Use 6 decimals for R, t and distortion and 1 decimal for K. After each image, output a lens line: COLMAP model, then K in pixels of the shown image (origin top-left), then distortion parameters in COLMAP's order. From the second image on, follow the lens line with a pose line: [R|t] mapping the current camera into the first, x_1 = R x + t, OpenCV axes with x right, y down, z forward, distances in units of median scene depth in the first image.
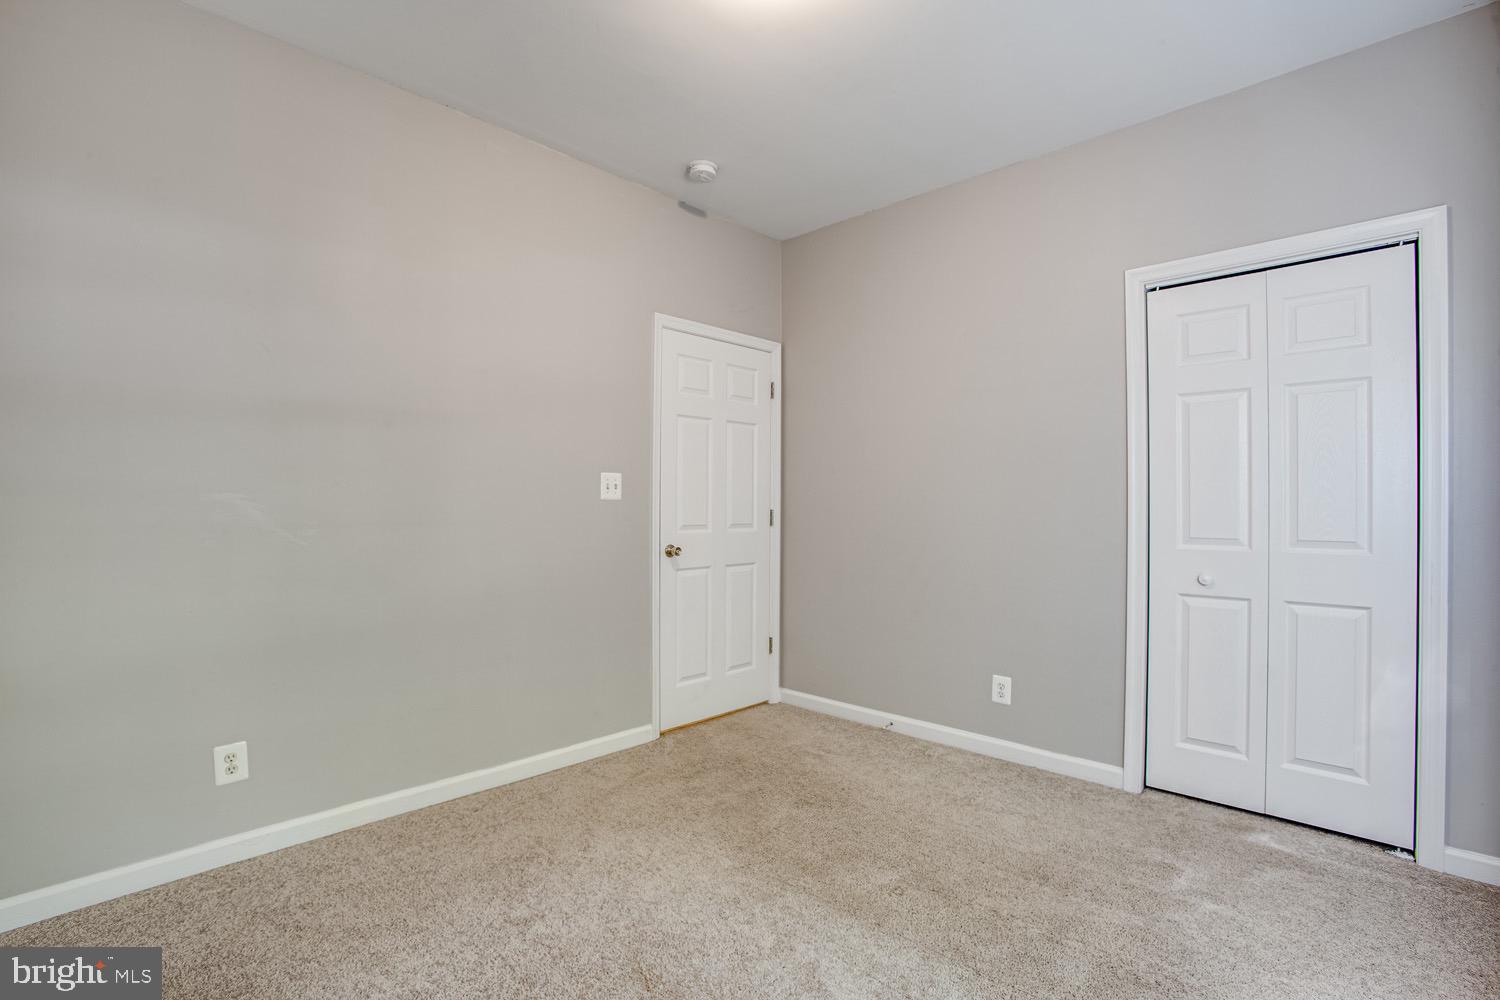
lens RADIAL K [[682.2, 0, 745.6], [0, 682.2, 502.1], [0, 0, 1]] dist [-0.076323, 0.026180]
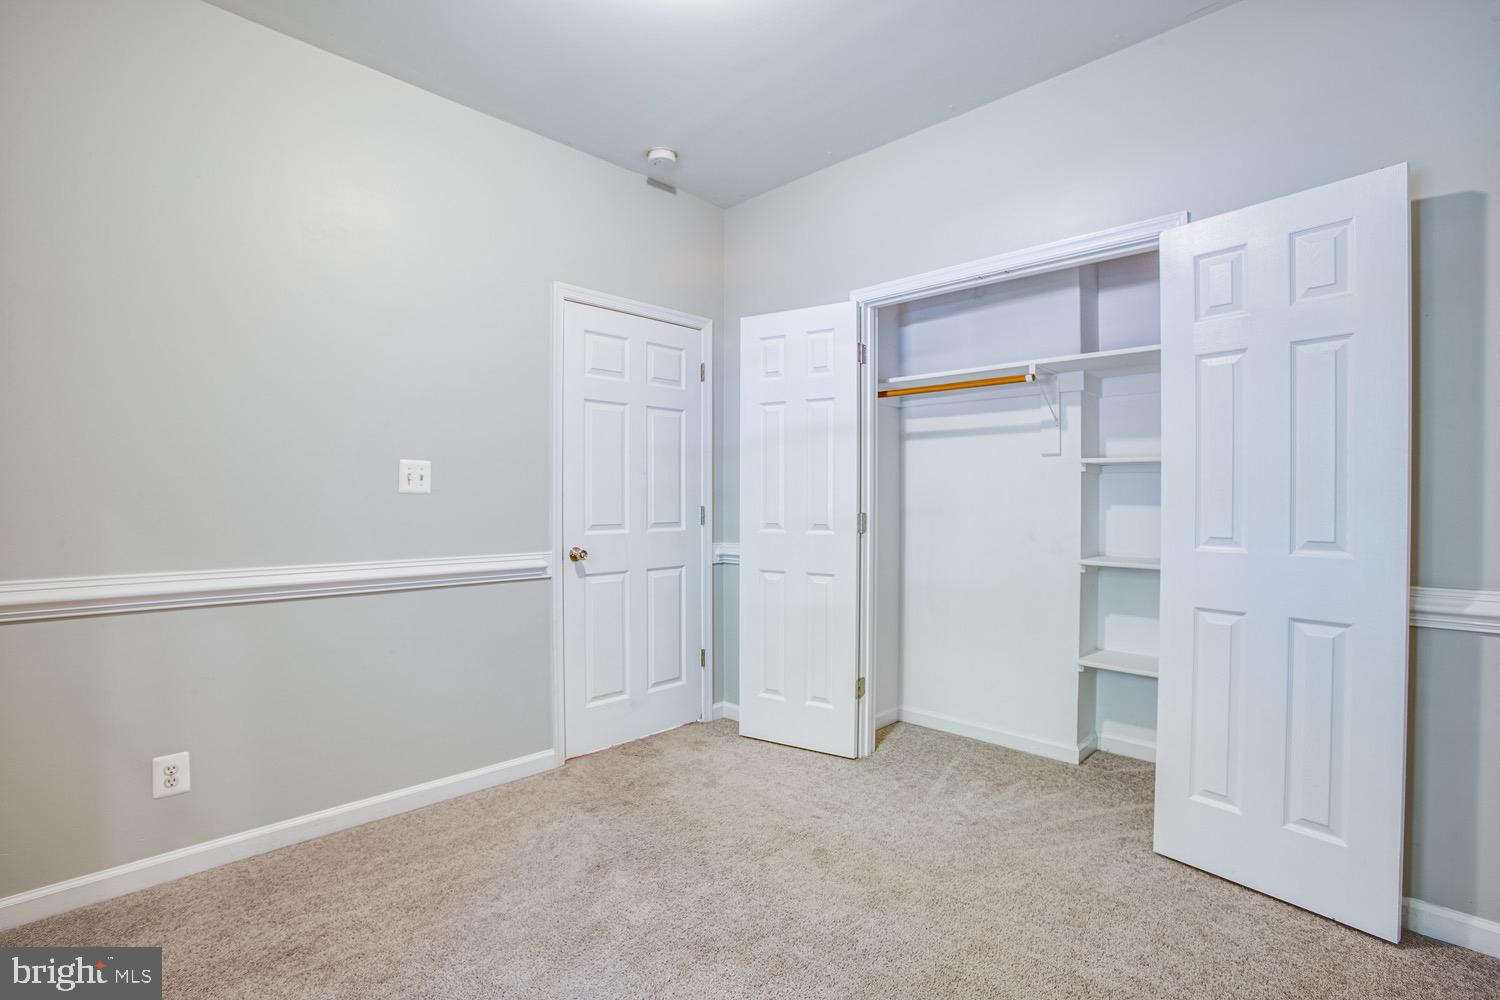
lens RADIAL K [[672.2, 0, 744.9], [0, 672.2, 516.6], [0, 0, 1]] dist [-0.016965, 0.000342]
pose [[0.999685, 0.001472, -0.025060, 0.121928], [-0.000872, 0.999713, 0.023949, 0.002272], [0.025088, -0.023920, 0.999399, 0.126135]]
